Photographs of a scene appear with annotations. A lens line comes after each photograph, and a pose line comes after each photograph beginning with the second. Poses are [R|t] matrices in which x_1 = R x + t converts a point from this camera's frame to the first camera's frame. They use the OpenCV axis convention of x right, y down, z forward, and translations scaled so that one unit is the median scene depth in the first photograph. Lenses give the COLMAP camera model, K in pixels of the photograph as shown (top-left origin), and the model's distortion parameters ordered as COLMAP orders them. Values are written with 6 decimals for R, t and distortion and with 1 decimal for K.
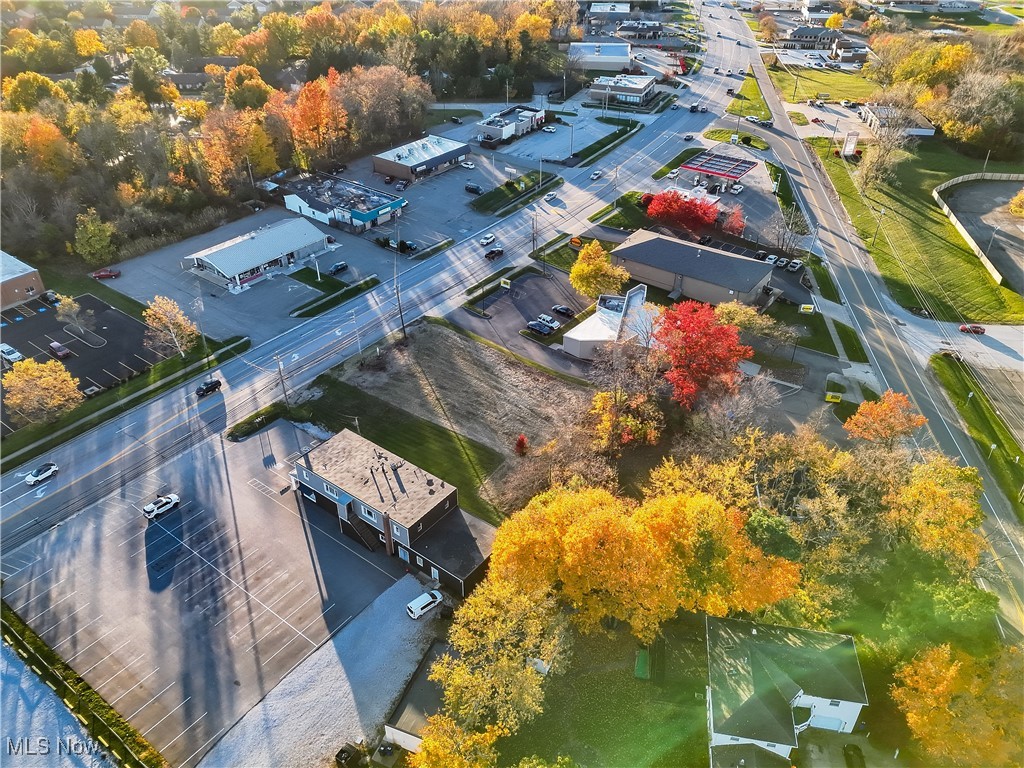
lens RADIAL K [[774.6, 0, 512.0], [0, 774.6, 384.0], [0, 0, 1]] dist [0.084990, -0.079998]
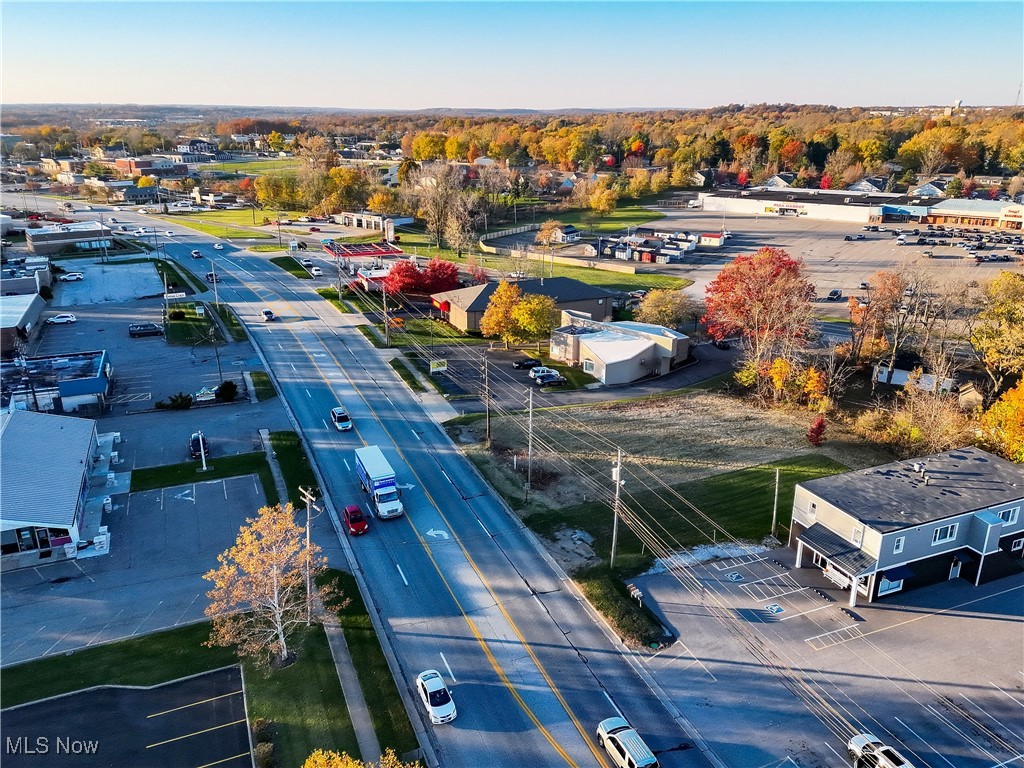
lens RADIAL K [[774.6, 0, 512.0], [0, 774.6, 384.0], [0, 0, 1]] dist [0.084990, -0.079998]
pose [[0.495512, -0.290511, 0.818579, -0.519653], [0.491339, 0.870890, 0.011652, -0.082627], [-0.716277, 0.396426, 0.574276, 0.501784]]
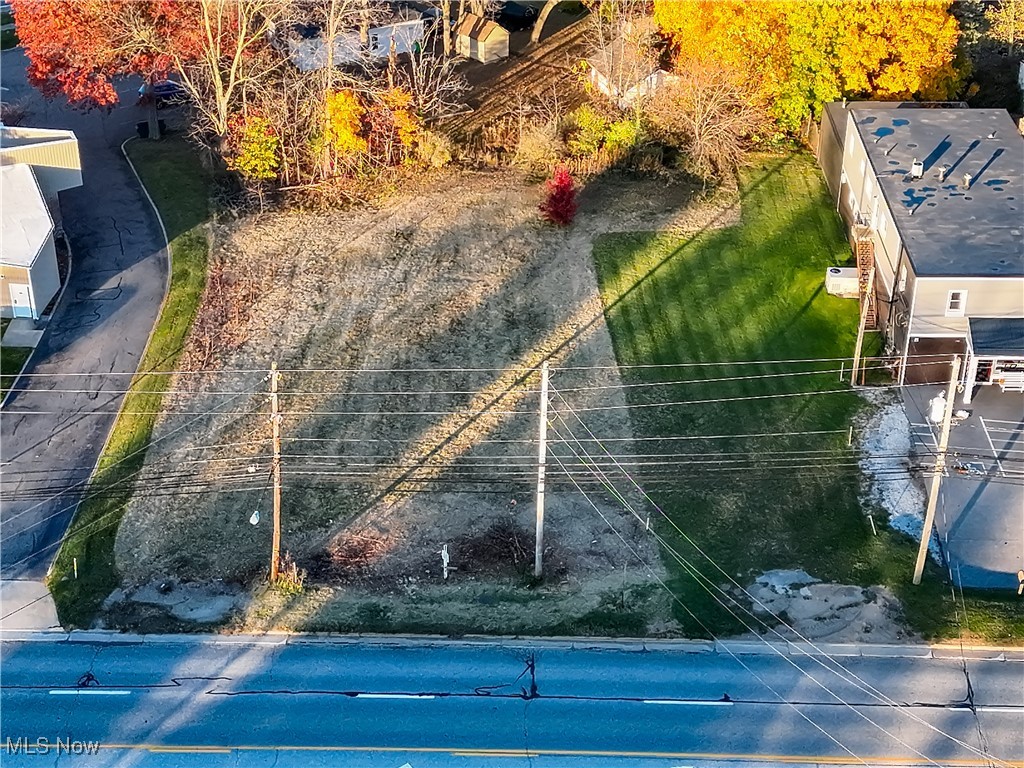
lens RADIAL K [[1747.9, 0, 512.0], [0, 1747.9, 384.0], [0, 0, 1]] dist [0.187602, -0.558980]
pose [[-0.603893, -0.421173, 0.676703, -0.421188], [0.444845, 0.526379, 0.724595, -0.361798], [-0.661382, 0.738605, -0.130520, 0.810301]]
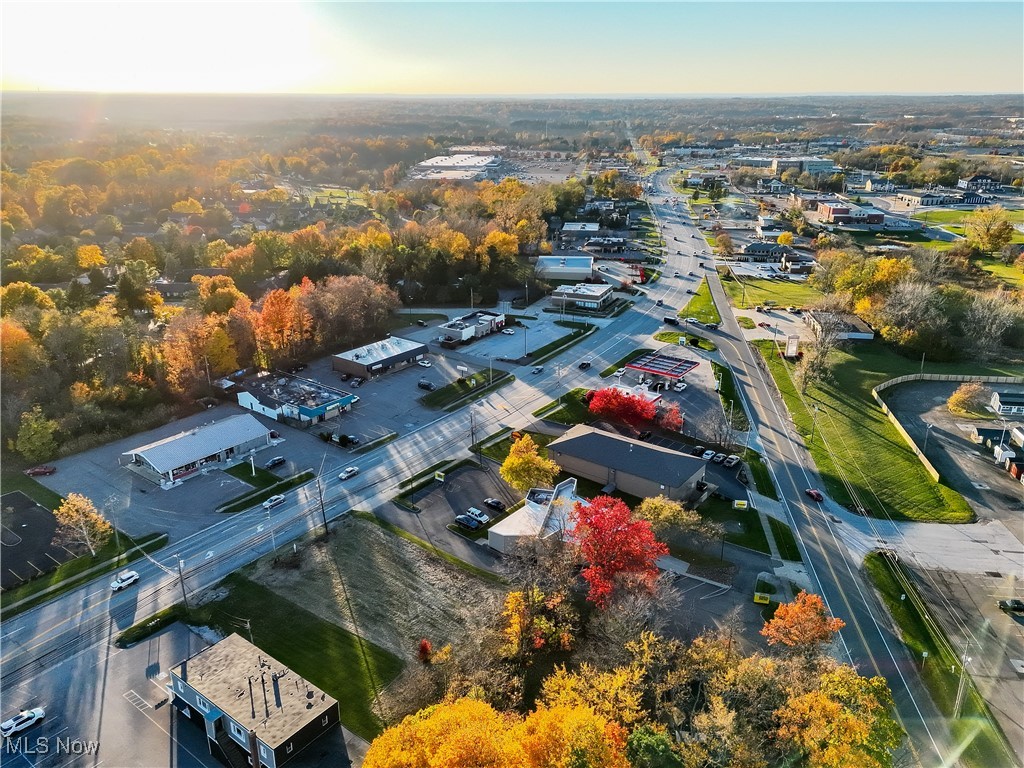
lens RADIAL K [[774.6, 0, 512.0], [0, 774.6, 384.0], [0, 0, 1]] dist [0.084990, -0.079998]
pose [[0.999991, 0.000521, -0.004238, 0.081888], [-0.001536, 0.969945, -0.243319, -0.002676], [0.003983, 0.243323, 0.969937, 0.001645]]
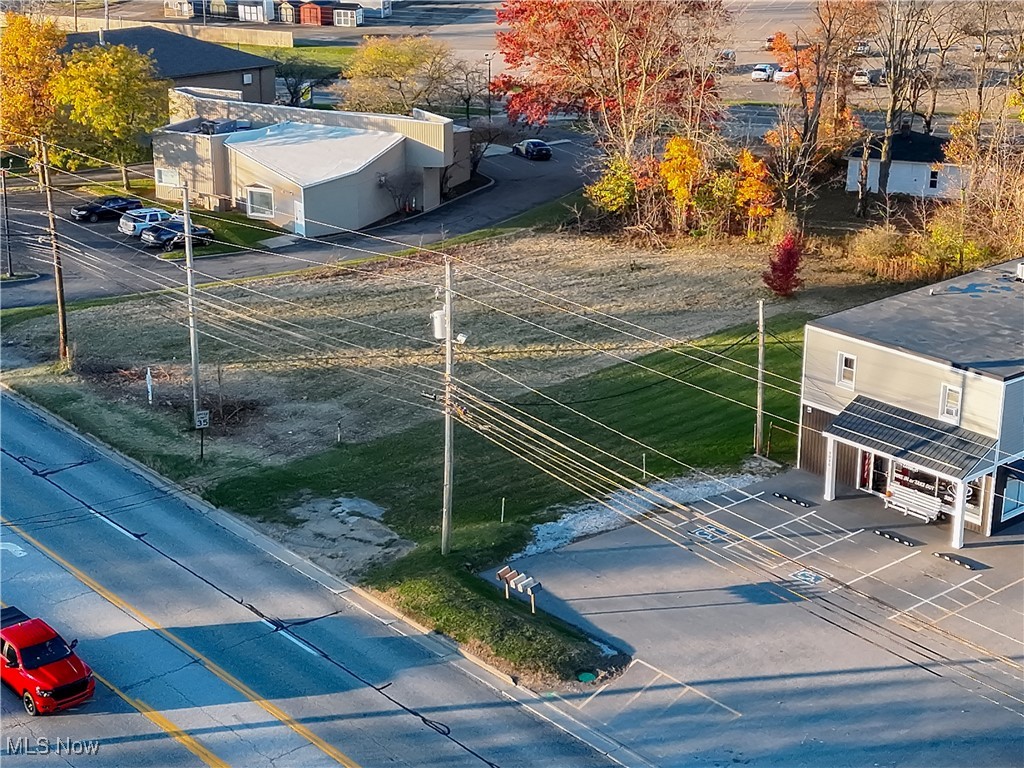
lens RADIAL K [[1747.9, 0, 512.0], [0, 1747.9, 384.0], [0, 0, 1]] dist [0.187602, -0.558980]
pose [[0.200844, -0.328792, 0.922799, -0.533241], [0.553897, 0.815075, 0.169856, -0.058917], [-0.807998, 0.477021, 0.345819, 0.567026]]
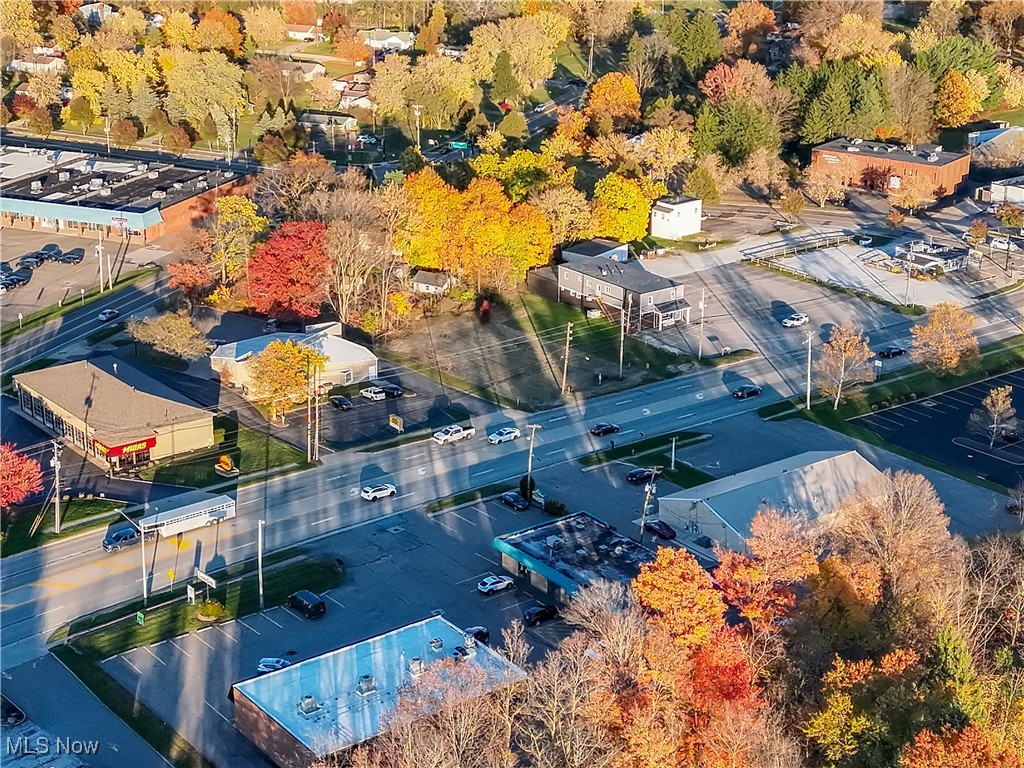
lens RADIAL K [[1747.9, 0, 512.0], [0, 1747.9, 384.0], [0, 0, 1]] dist [0.187602, -0.558980]
pose [[-0.963533, -0.096936, 0.249413, -0.435932], [0.145844, 0.591228, 0.793208, -1.217744], [-0.224350, 0.800658, -0.555531, 1.640604]]
